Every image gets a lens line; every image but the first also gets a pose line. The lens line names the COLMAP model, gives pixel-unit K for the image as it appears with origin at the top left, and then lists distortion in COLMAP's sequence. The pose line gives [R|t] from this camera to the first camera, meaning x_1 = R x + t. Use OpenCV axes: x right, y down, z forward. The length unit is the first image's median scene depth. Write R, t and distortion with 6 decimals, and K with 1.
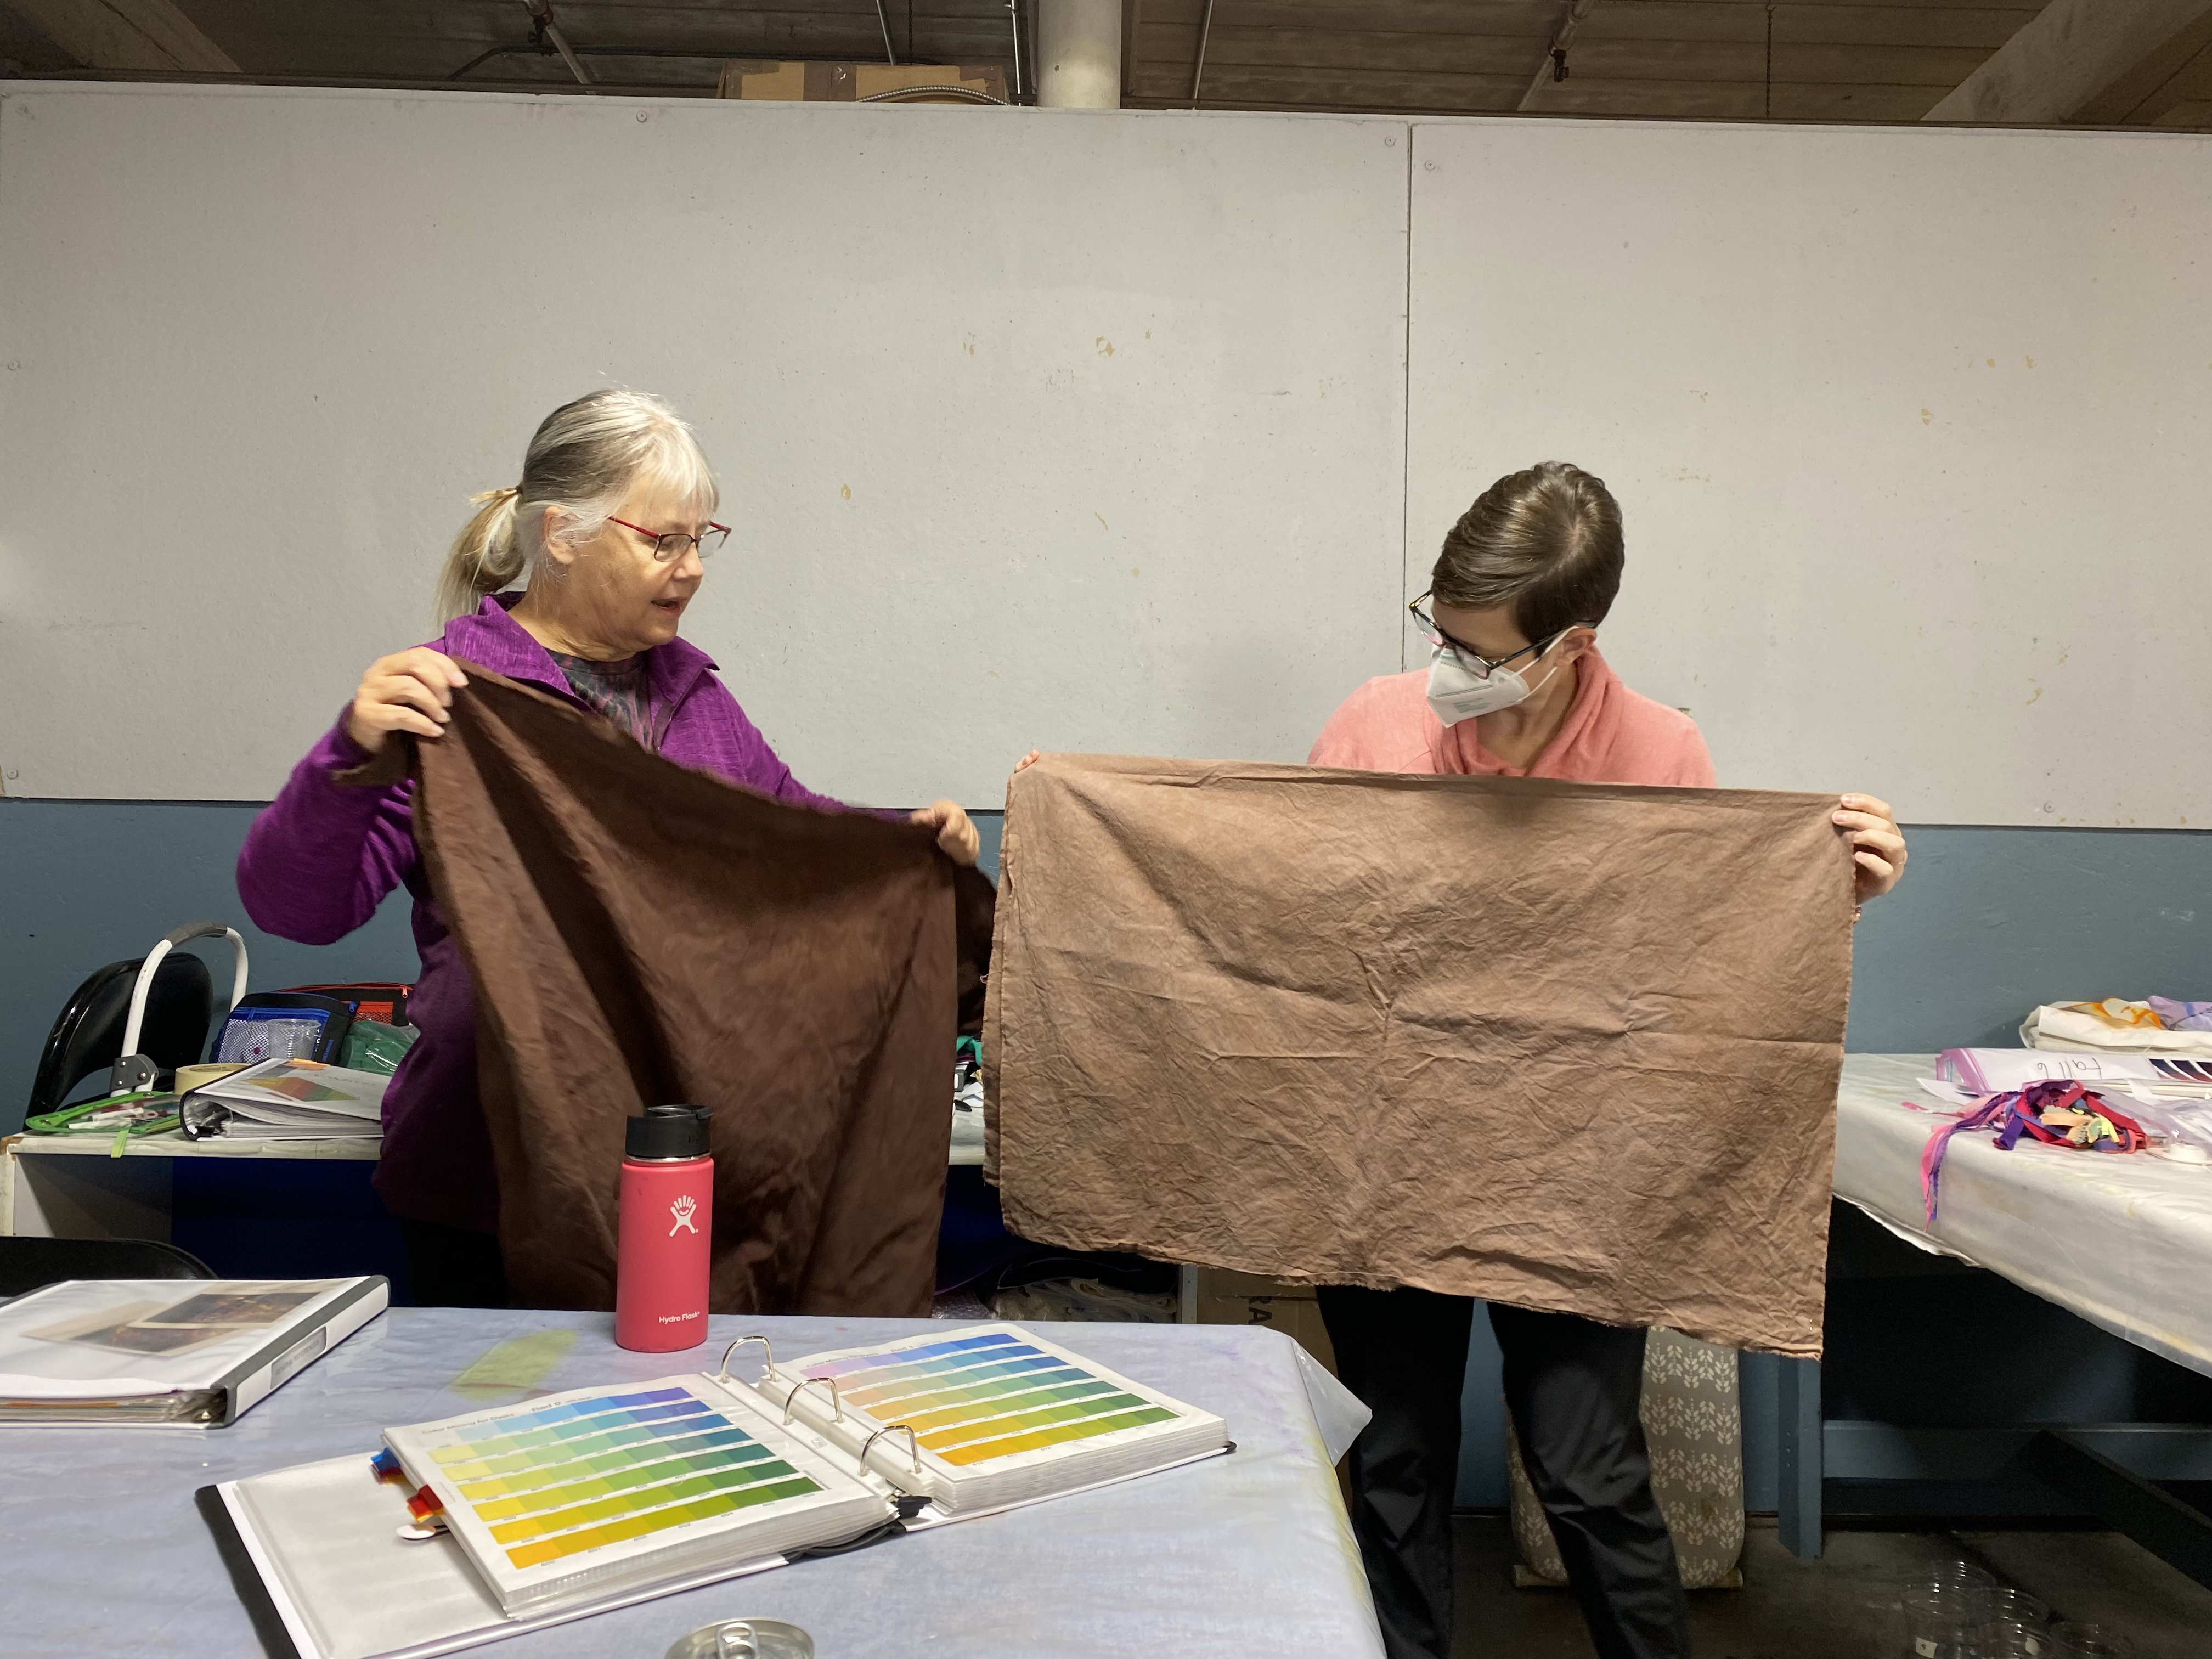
lens RADIAL K [[1710.0, 0, 1106.0], [0, 1710.0, 829.5], [0, 0, 1]] dist [-0.024504, 0.041857]
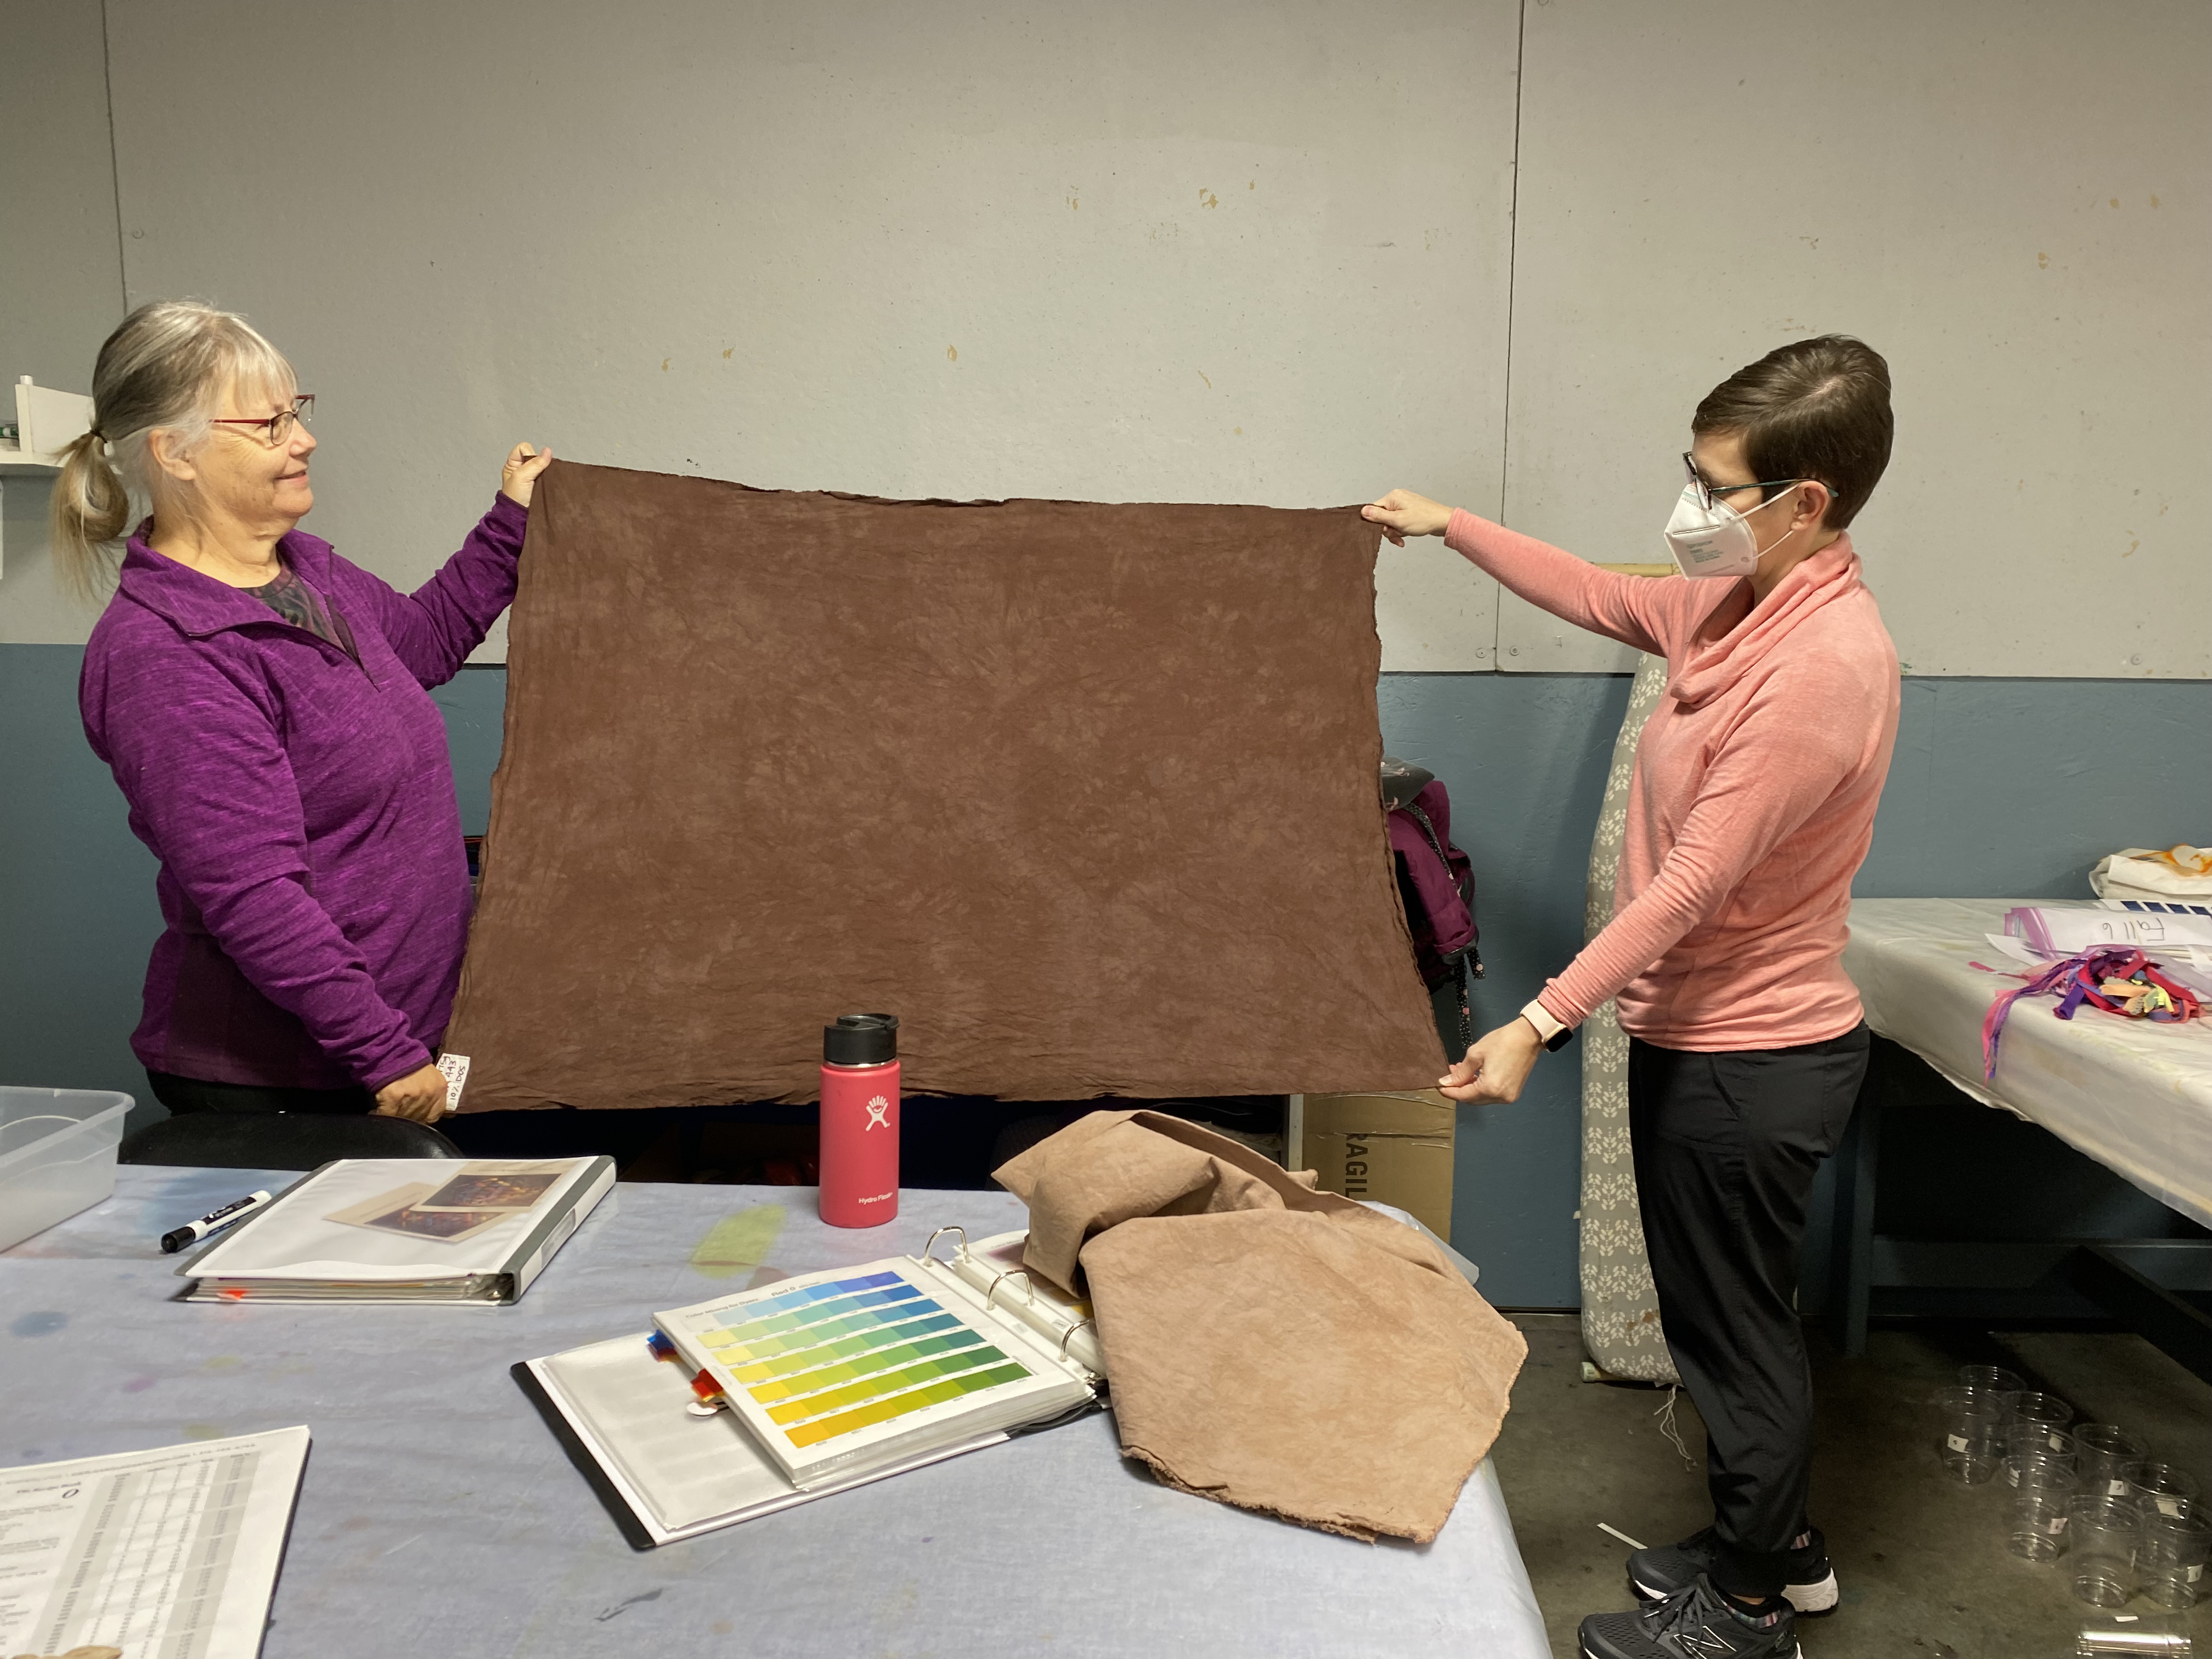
lens RADIAL K [[1687.2, 0, 1120.0], [0, 1687.2, 860.5], [0, 0, 1]] dist [0.029891, -0.031765]
pose [[0.999491, -0.000985, -0.031893, -0.052330], [0.005749, 0.988730, 0.149600, -0.118487], [0.031386, -0.149707, 0.988232, -0.097069]]
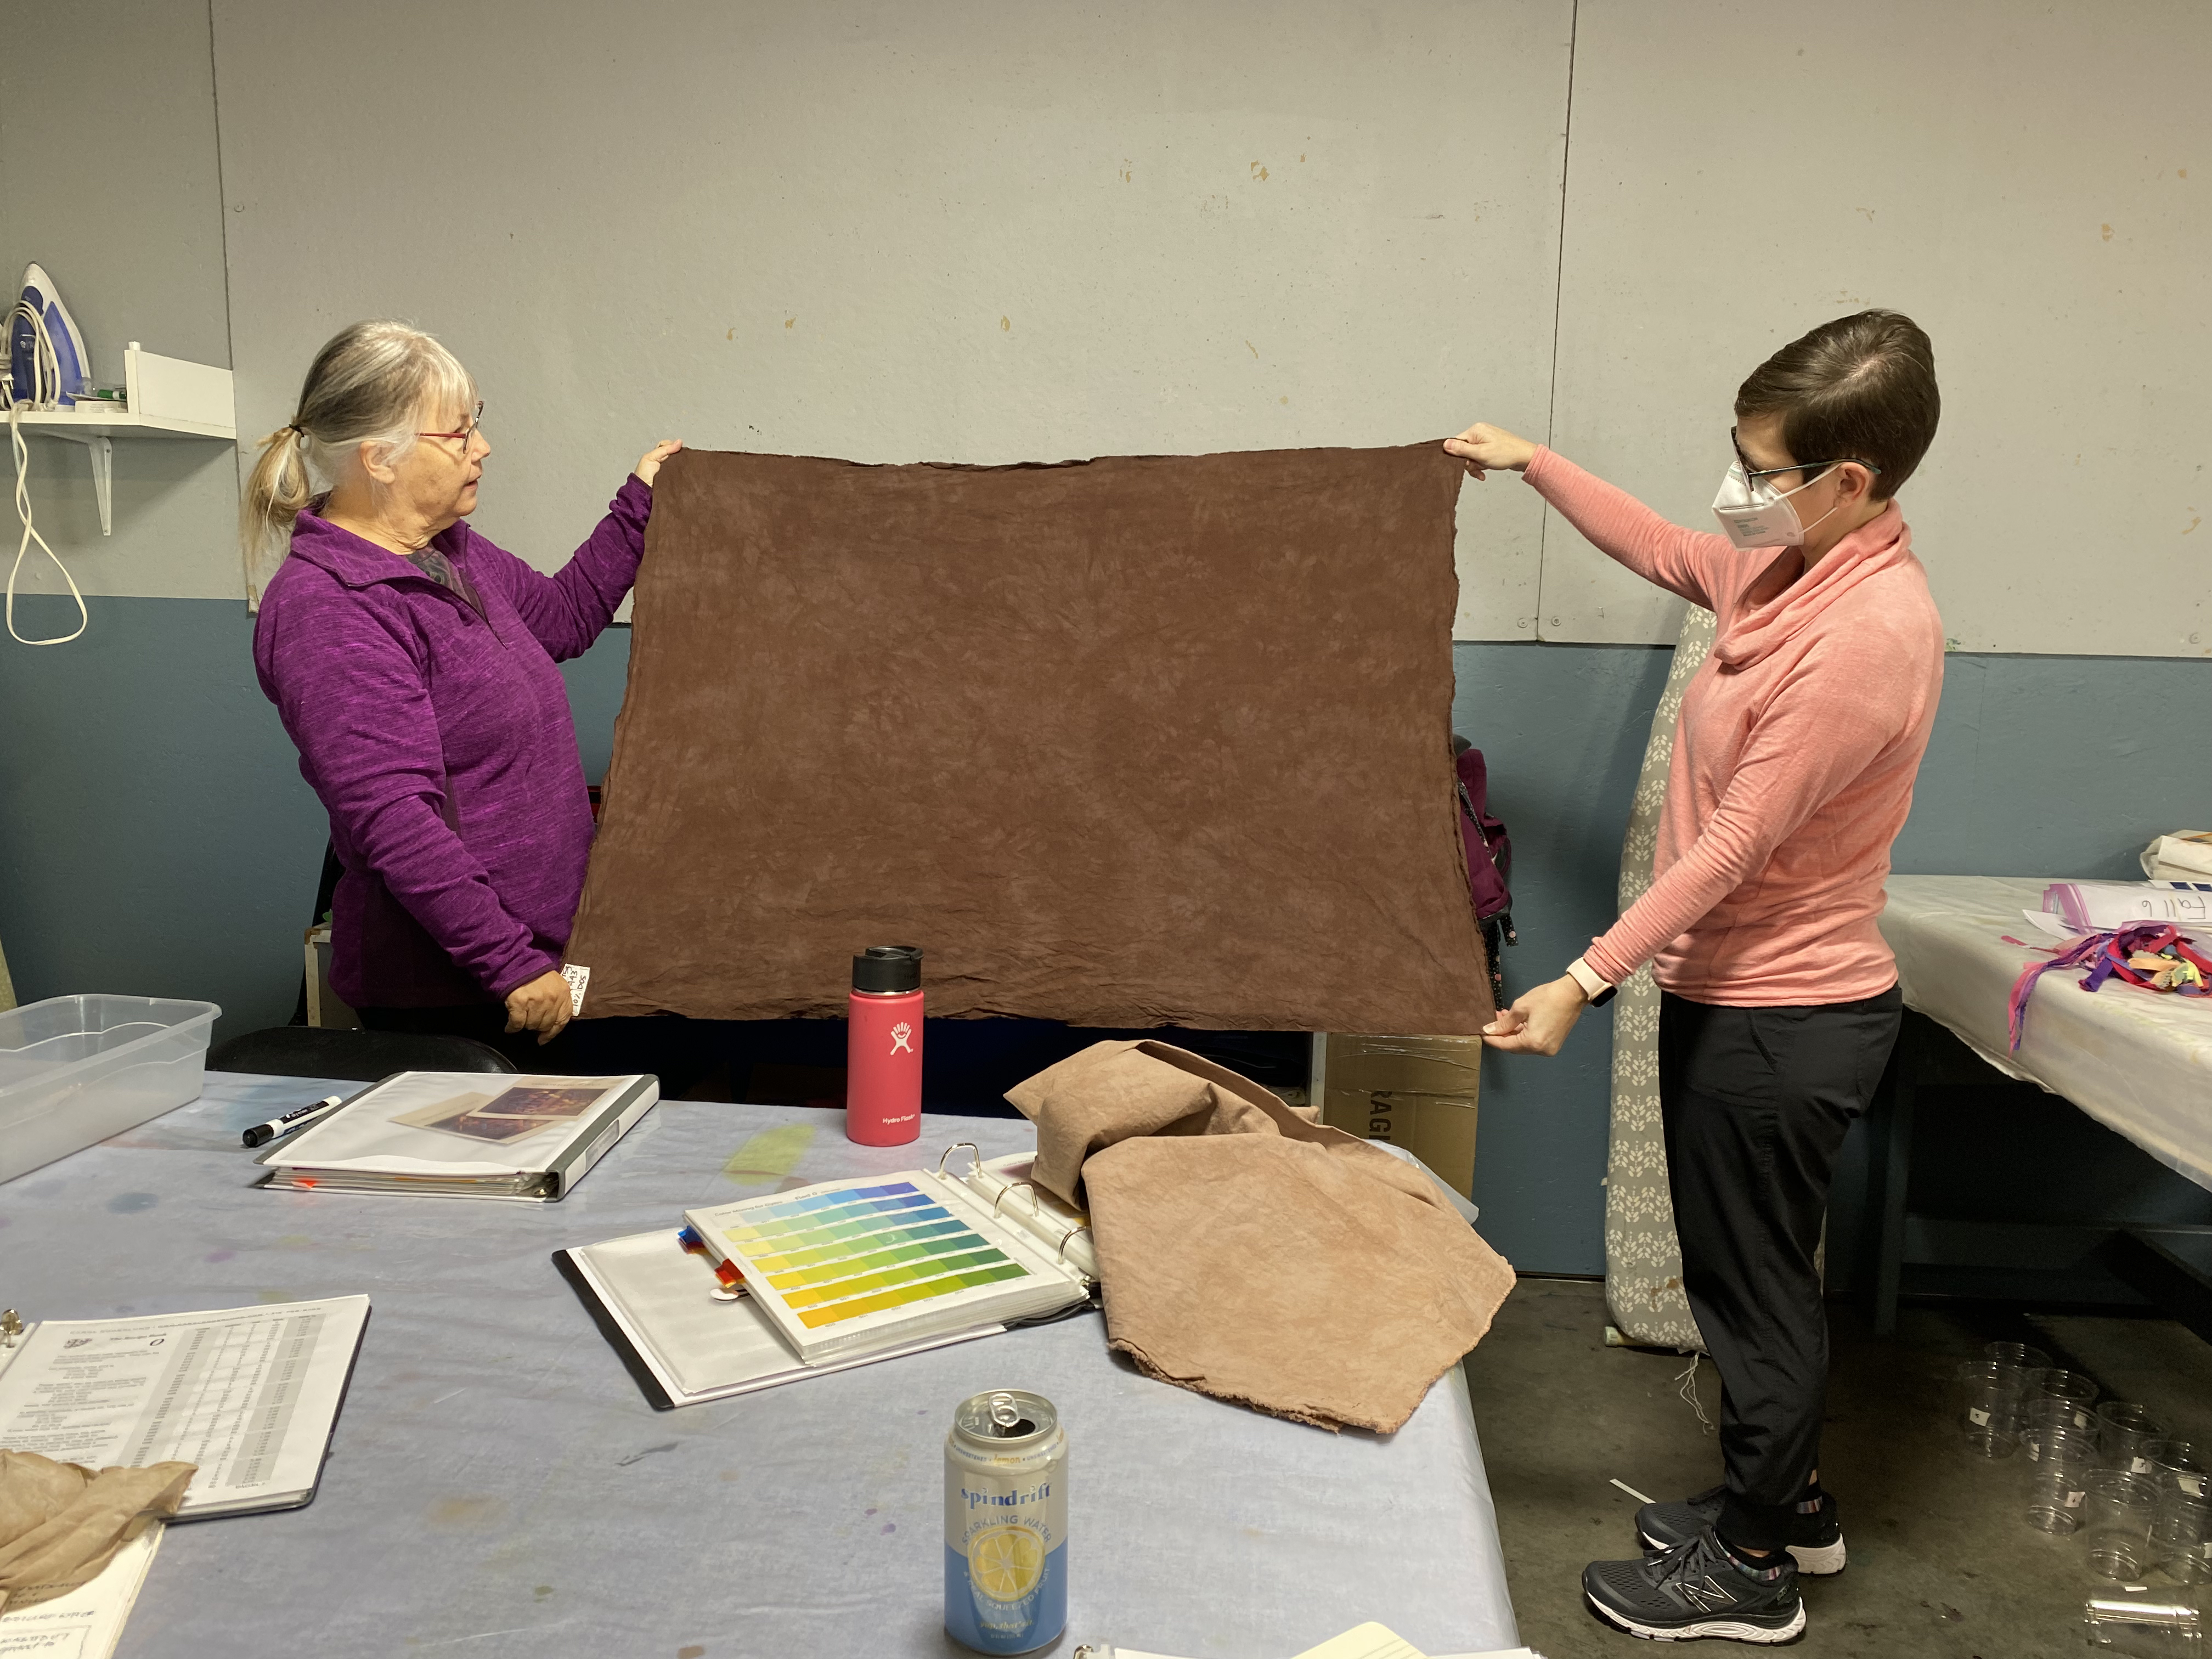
lens RADIAL K [[1682.5, 0, 1083.8], [0, 1682.5, 854.4], [0, 0, 1]] dist [0.038793, -0.045828]
pose [[0.995691, 0.020602, -0.090421, -0.014157], [-0.006005, 0.987288, 0.158828, -0.100744], [0.092544, -0.157600, 0.983157, -0.154200]]
